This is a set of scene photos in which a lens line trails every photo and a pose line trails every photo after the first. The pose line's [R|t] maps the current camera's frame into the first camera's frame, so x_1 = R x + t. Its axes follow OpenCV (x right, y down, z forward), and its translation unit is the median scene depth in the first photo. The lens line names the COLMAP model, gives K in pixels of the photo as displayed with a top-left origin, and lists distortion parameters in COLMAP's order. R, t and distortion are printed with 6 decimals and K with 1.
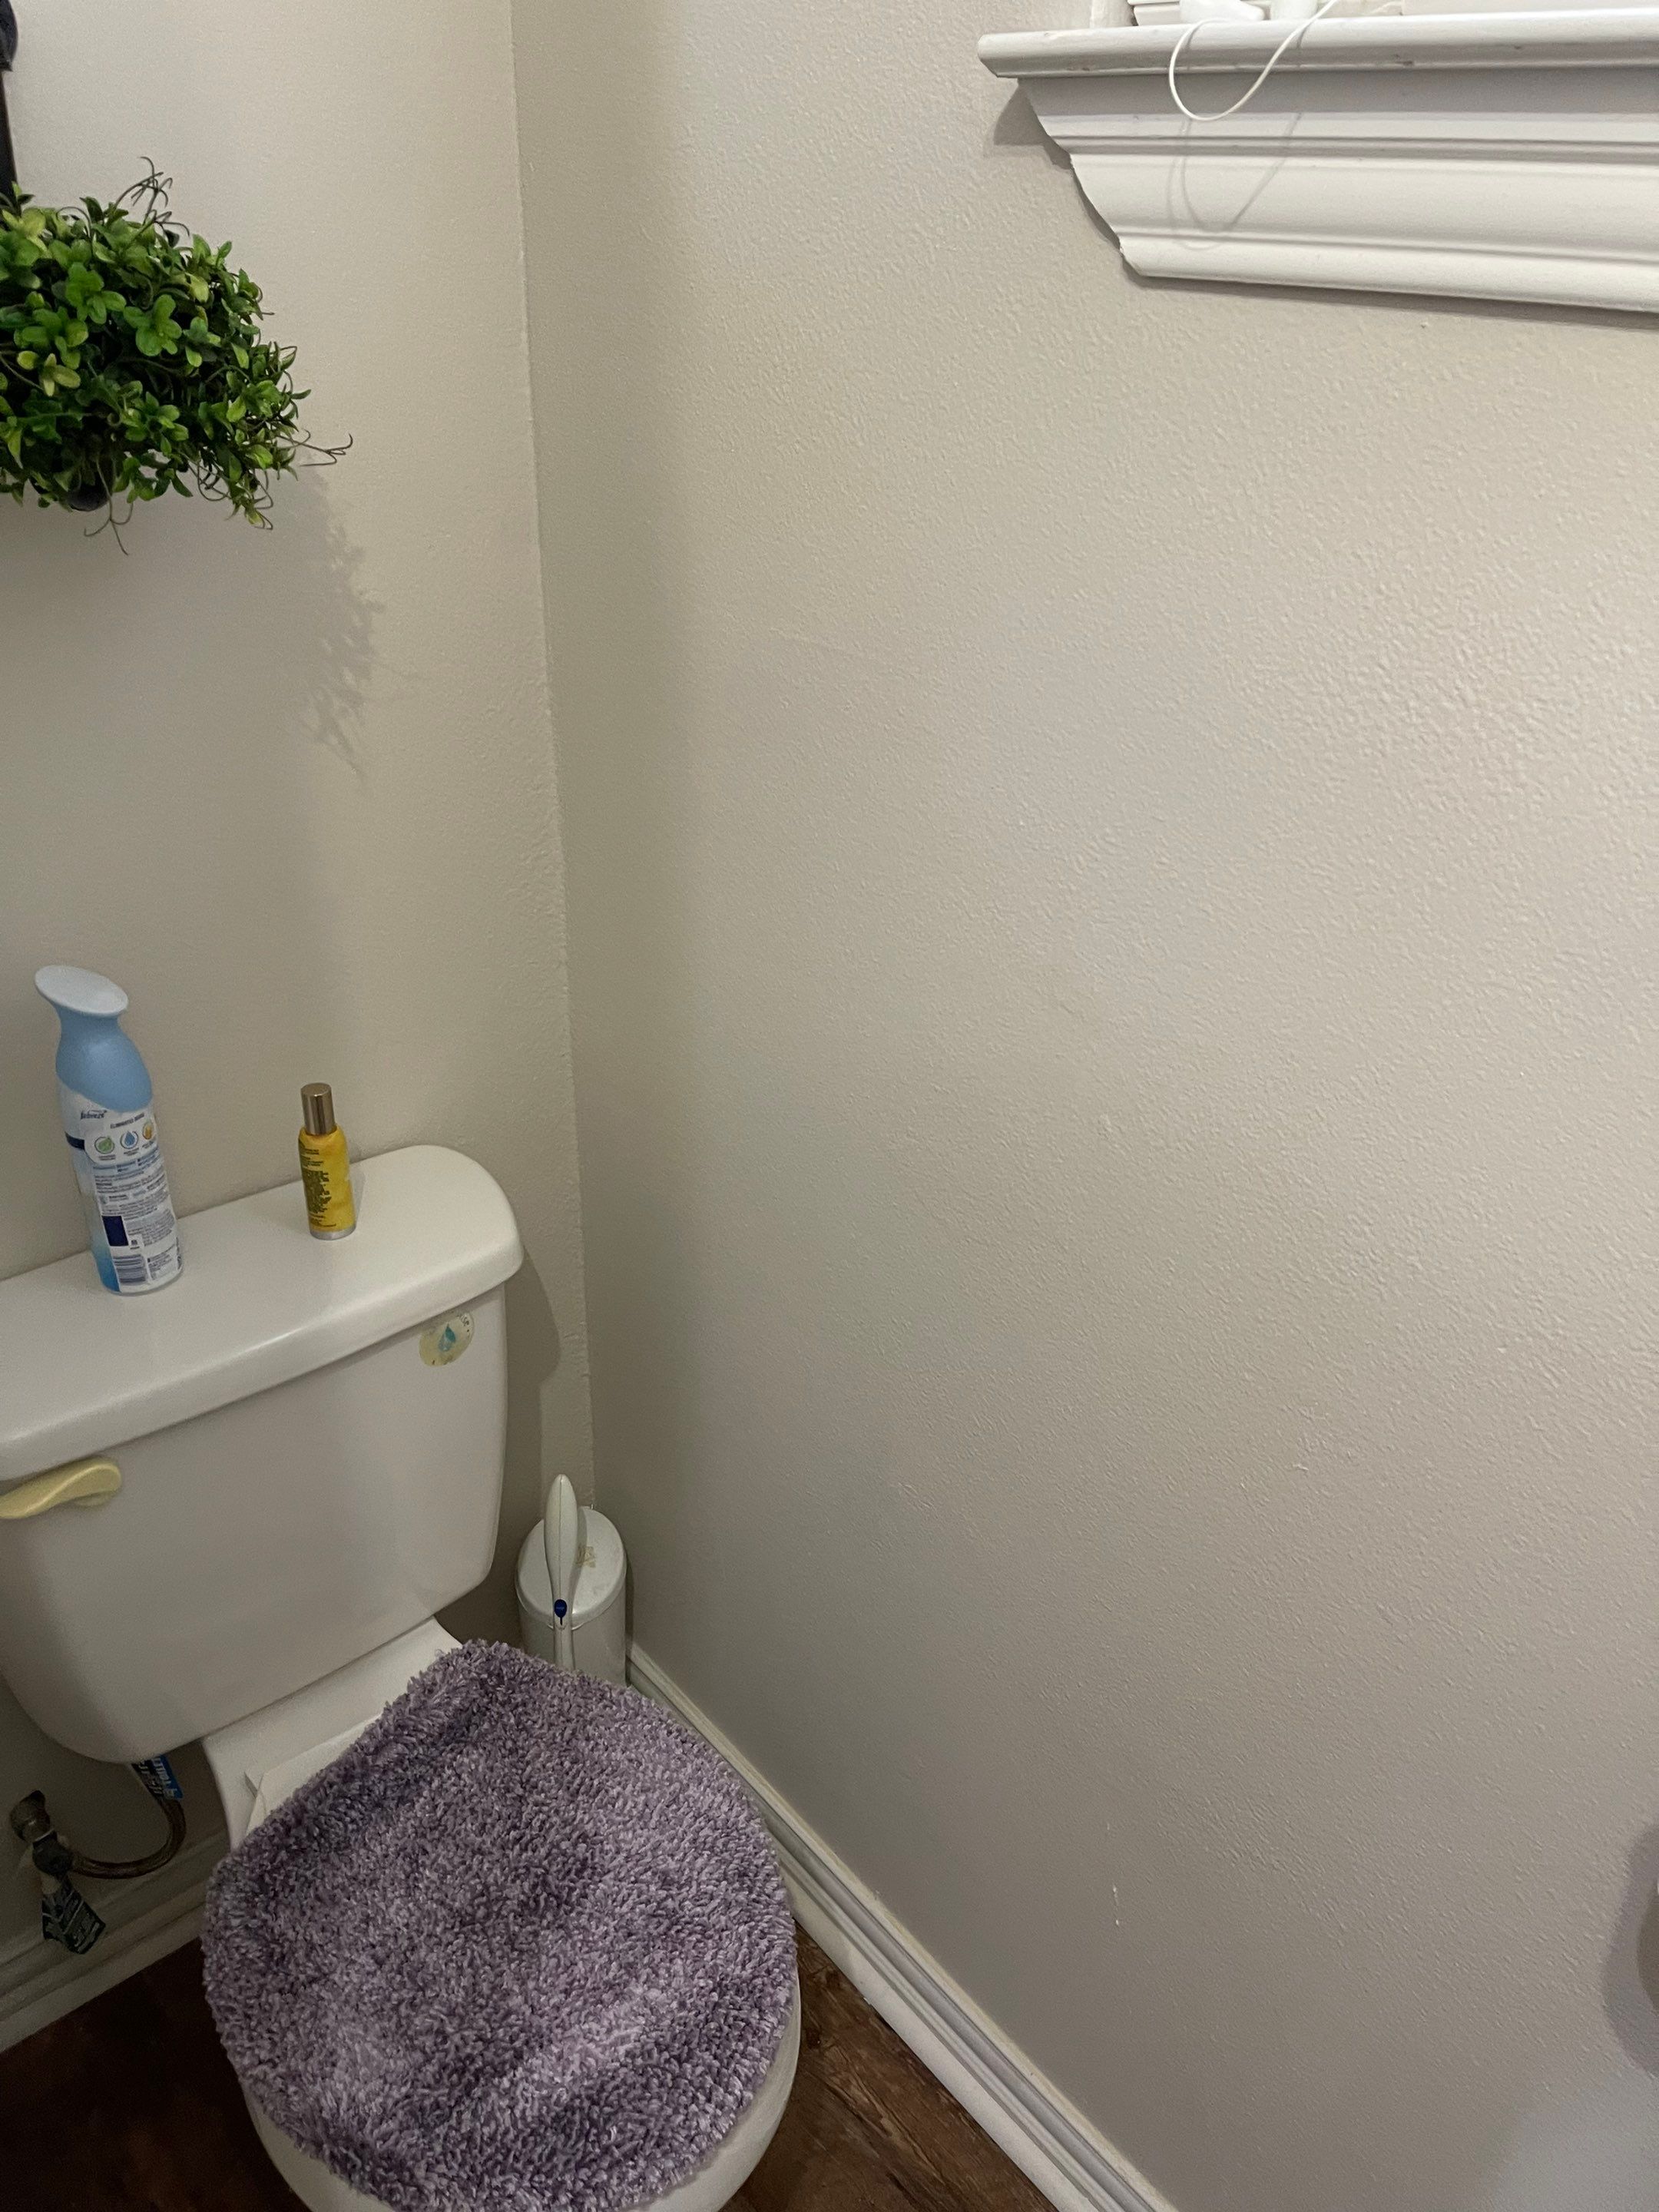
lens RADIAL K [[1677.2, 0, 858.9], [0, 1677.2, 1092.6], [0, 0, 1]] dist [0.066732, -0.083859]
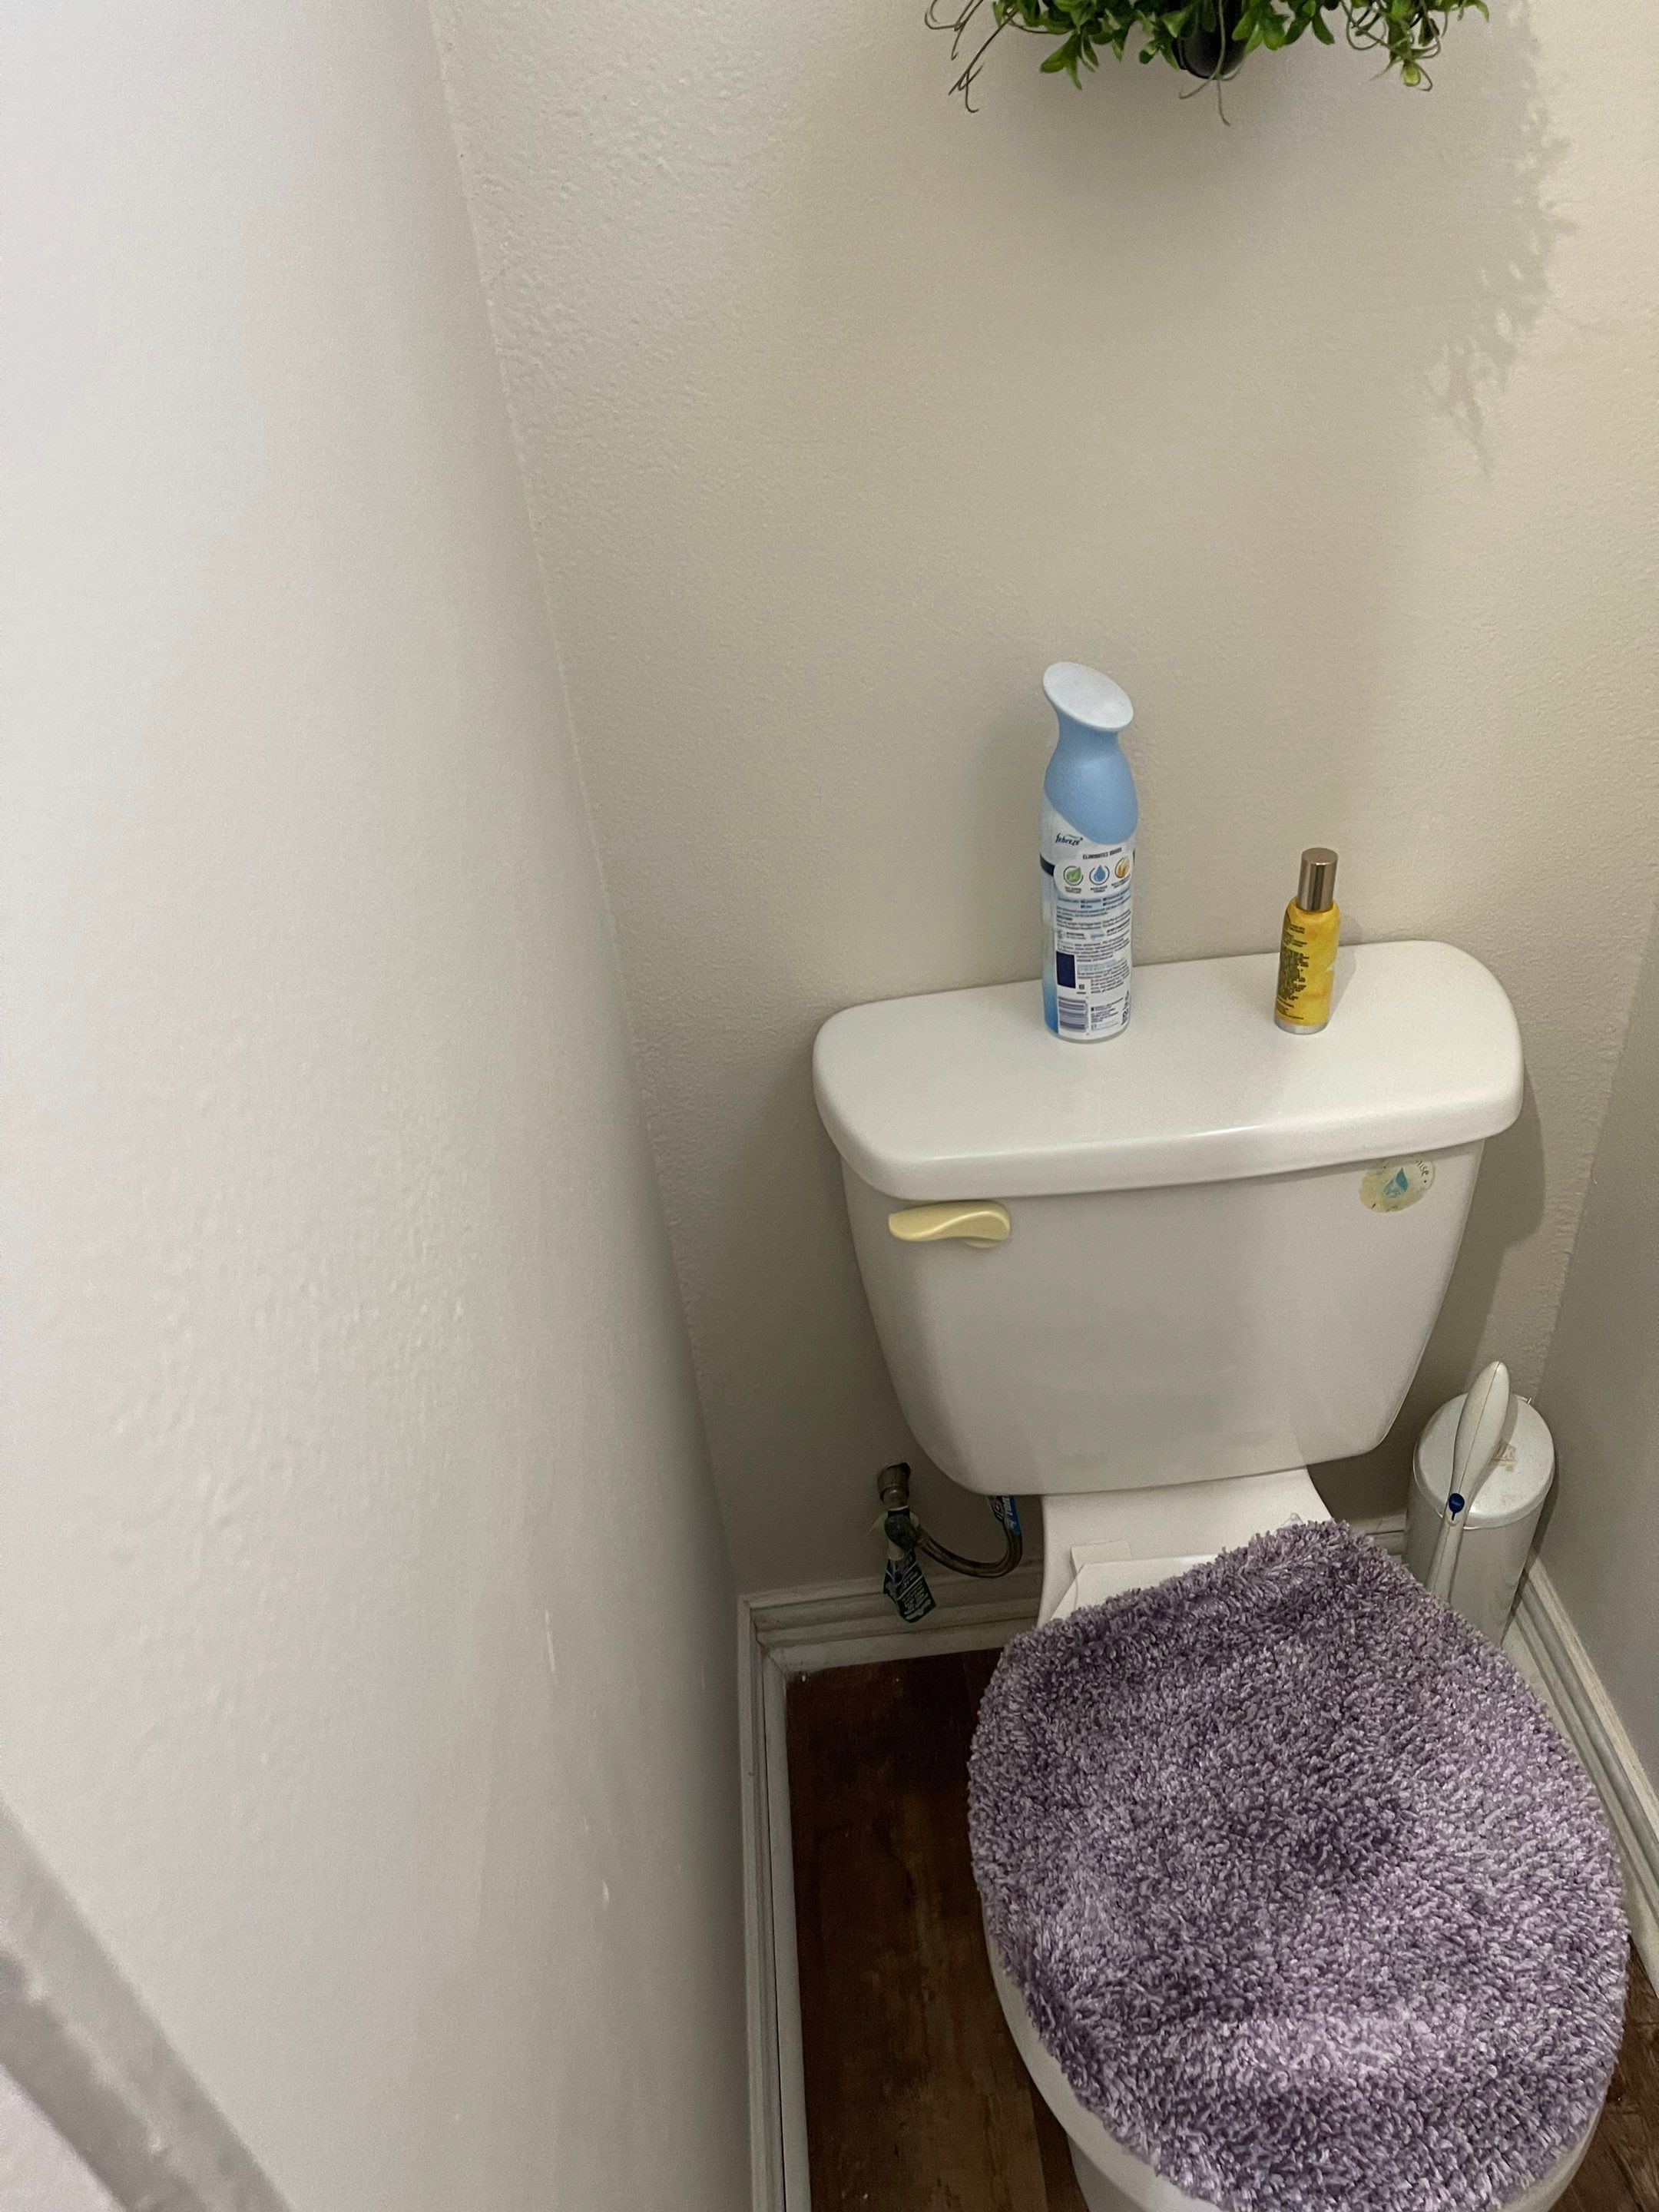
lens RADIAL K [[1722.0, 0, 814.5], [0, 1722.0, 1129.8], [0, 0, 1]] dist [0.030590, -0.015632]
pose [[0.791509, 0.290796, -0.537542, -0.025568], [-0.187369, 0.952653, 0.239467, -0.032685], [0.581727, -0.088822, 0.808520, 0.171154]]
